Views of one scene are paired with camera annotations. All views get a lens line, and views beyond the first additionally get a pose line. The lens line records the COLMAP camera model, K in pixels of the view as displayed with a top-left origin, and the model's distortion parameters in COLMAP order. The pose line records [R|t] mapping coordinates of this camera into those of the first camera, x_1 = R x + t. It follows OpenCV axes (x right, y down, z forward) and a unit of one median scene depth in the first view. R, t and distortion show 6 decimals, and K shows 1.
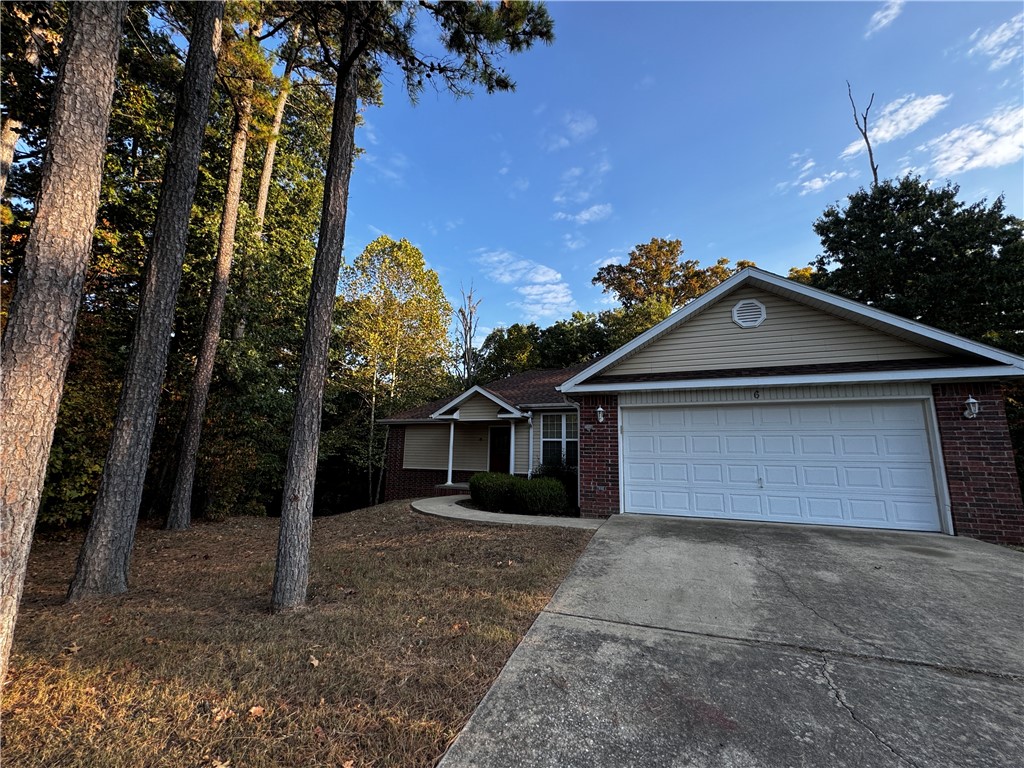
lens RADIAL K [[408.9, 0, 508.2], [0, 408.9, 383.1], [0, 0, 1]] dist [-0.001110, 0.000209]
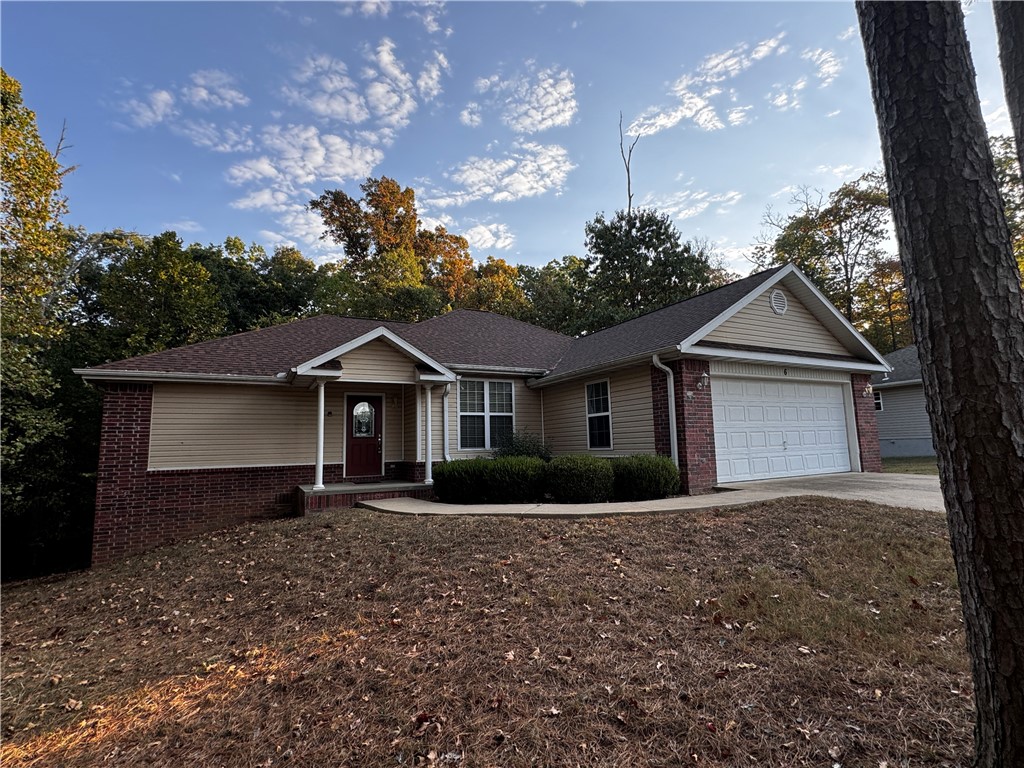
lens RADIAL K [[485.7, 0, 522.5], [0, 485.7, 381.2], [0, 0, 1]] dist [-0.002970, 0.001132]
pose [[0.650290, 0.061572, 0.757187, -0.912693], [-0.097597, 0.995222, 0.002890, 0.120951], [-0.753391, -0.075778, 0.653192, 0.631117]]
